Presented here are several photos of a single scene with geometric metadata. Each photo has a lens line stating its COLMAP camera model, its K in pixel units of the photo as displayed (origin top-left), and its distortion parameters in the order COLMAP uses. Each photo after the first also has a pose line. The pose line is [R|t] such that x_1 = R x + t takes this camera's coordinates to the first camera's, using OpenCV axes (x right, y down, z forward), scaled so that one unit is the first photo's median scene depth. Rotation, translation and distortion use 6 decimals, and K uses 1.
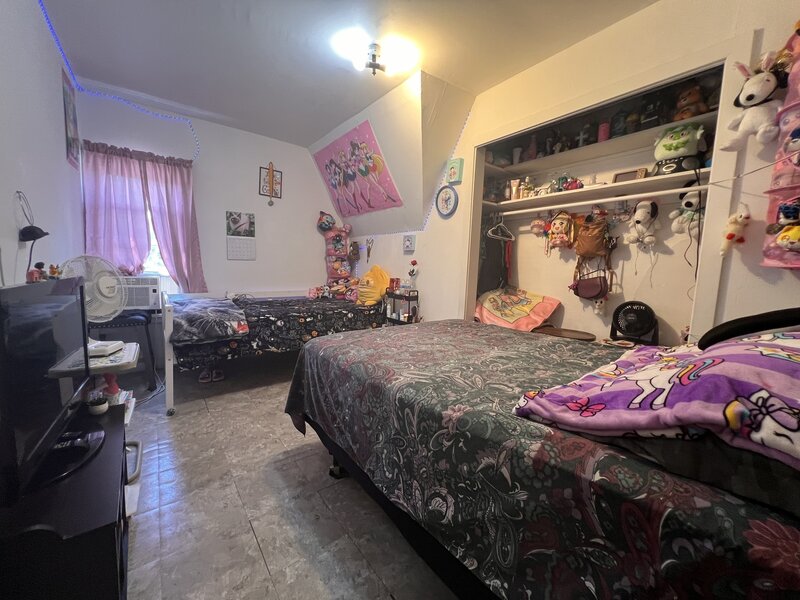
lens RADIAL K [[323.2, 0, 400.0], [0, 323.2, 300.0], [0, 0, 1]] dist [-0.002439, 0.000017]
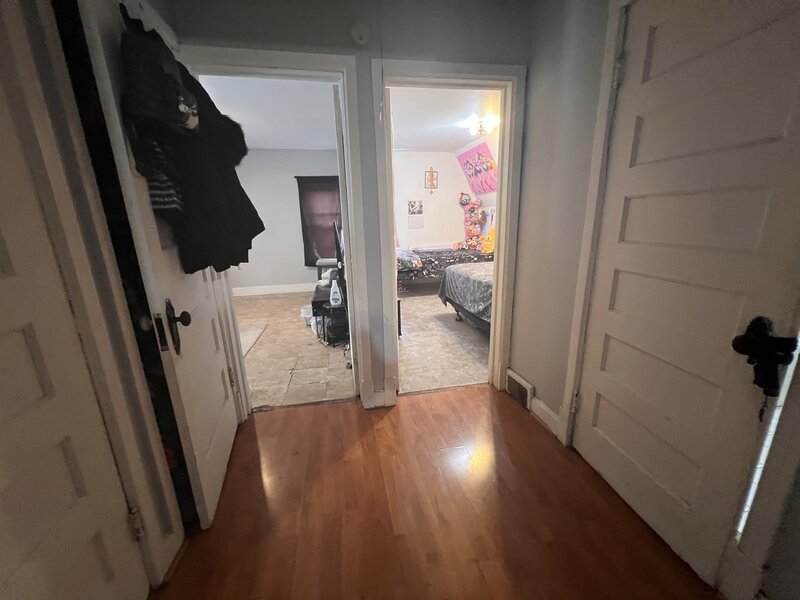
lens RADIAL K [[323.2, 0, 400.0], [0, 323.2, 300.0], [0, 0, 1]] dist [-0.002439, 0.000017]
pose [[0.893211, 0.050590, -0.446782, 0.240717], [0.012974, 0.990337, 0.138075, 0.019911], [0.449450, -0.129127, 0.883924, -0.651434]]
